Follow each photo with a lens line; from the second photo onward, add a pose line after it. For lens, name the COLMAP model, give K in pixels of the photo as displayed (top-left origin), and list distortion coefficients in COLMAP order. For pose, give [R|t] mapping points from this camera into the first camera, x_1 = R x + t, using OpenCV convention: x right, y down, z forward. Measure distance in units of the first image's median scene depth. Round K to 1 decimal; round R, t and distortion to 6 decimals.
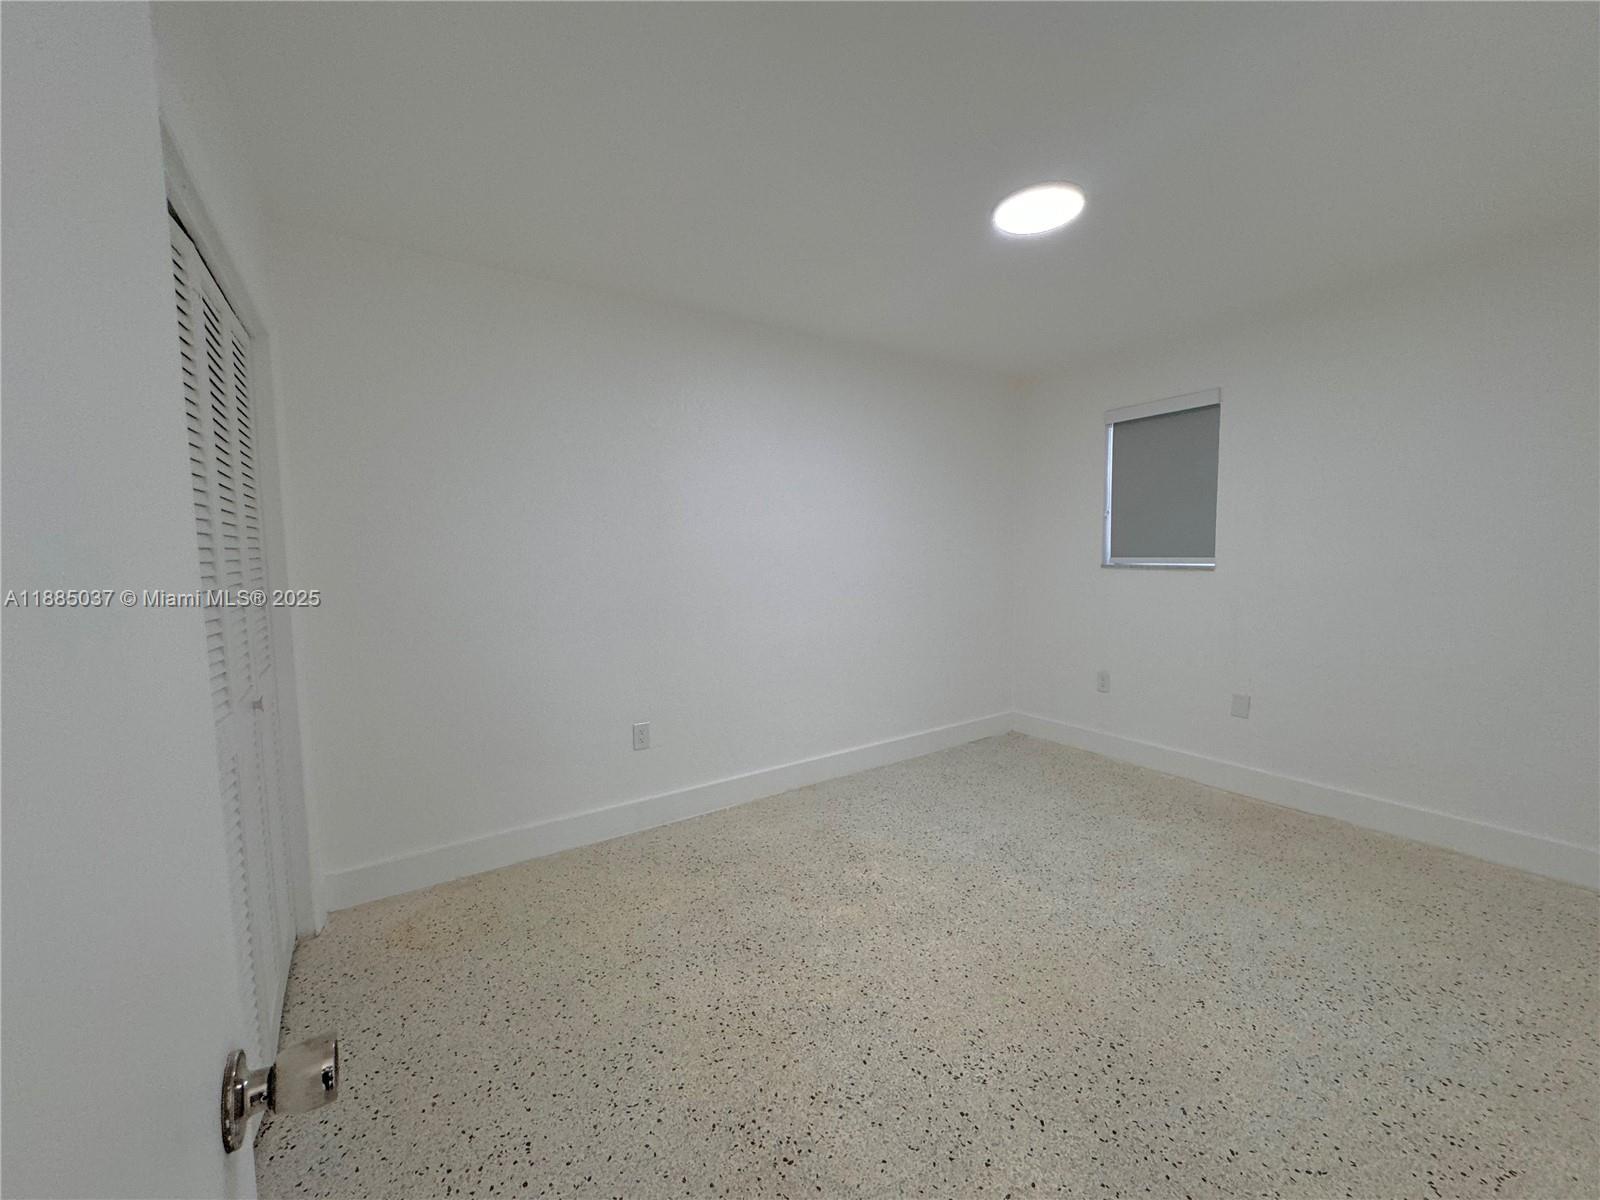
lens RADIAL K [[640.9, 0, 804.3], [0, 640.9, 602.8], [0, 0, 1]] dist [-0.000411, -0.000024]
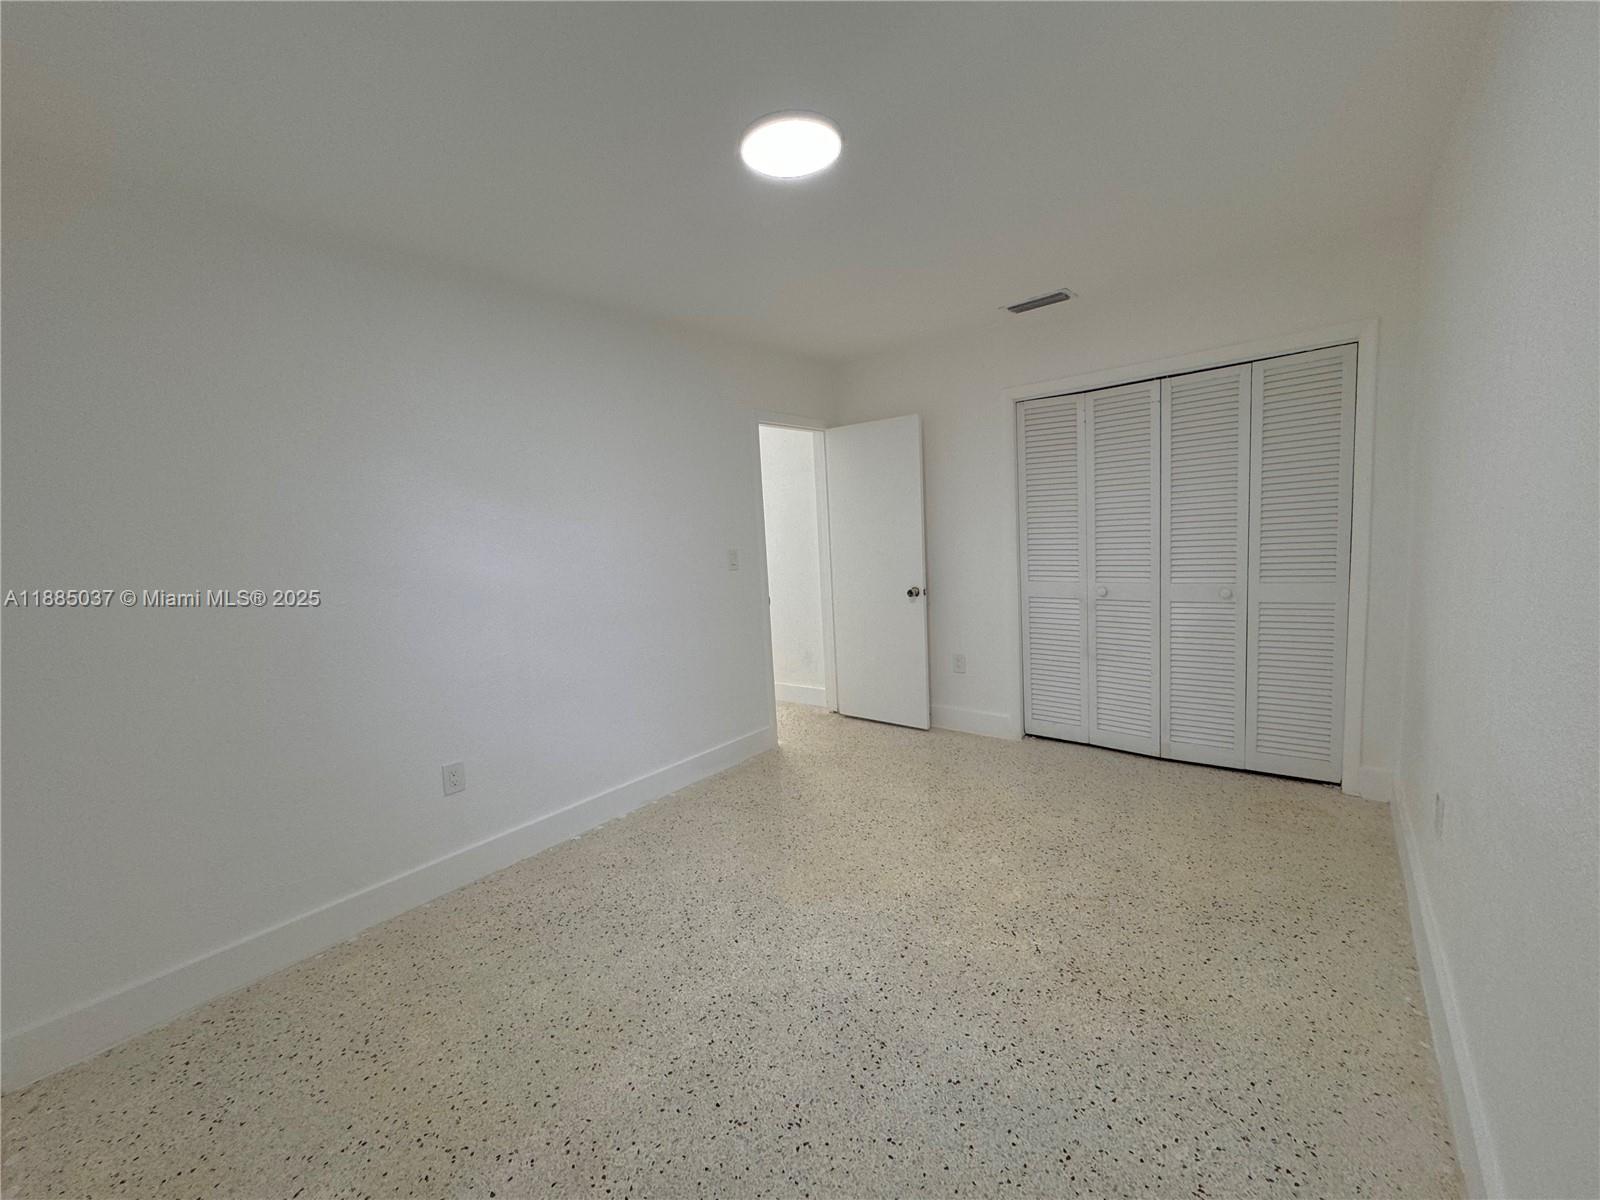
lens RADIAL K [[640.9, 0, 804.3], [0, 640.9, 602.8], [0, 0, 1]] dist [-0.000411, -0.000024]
pose [[-0.954560, 0.107136, -0.278096, 0.621735], [0.052704, 0.979126, 0.196303, -0.182883], [0.293322, 0.172727, -0.940281, 1.825753]]
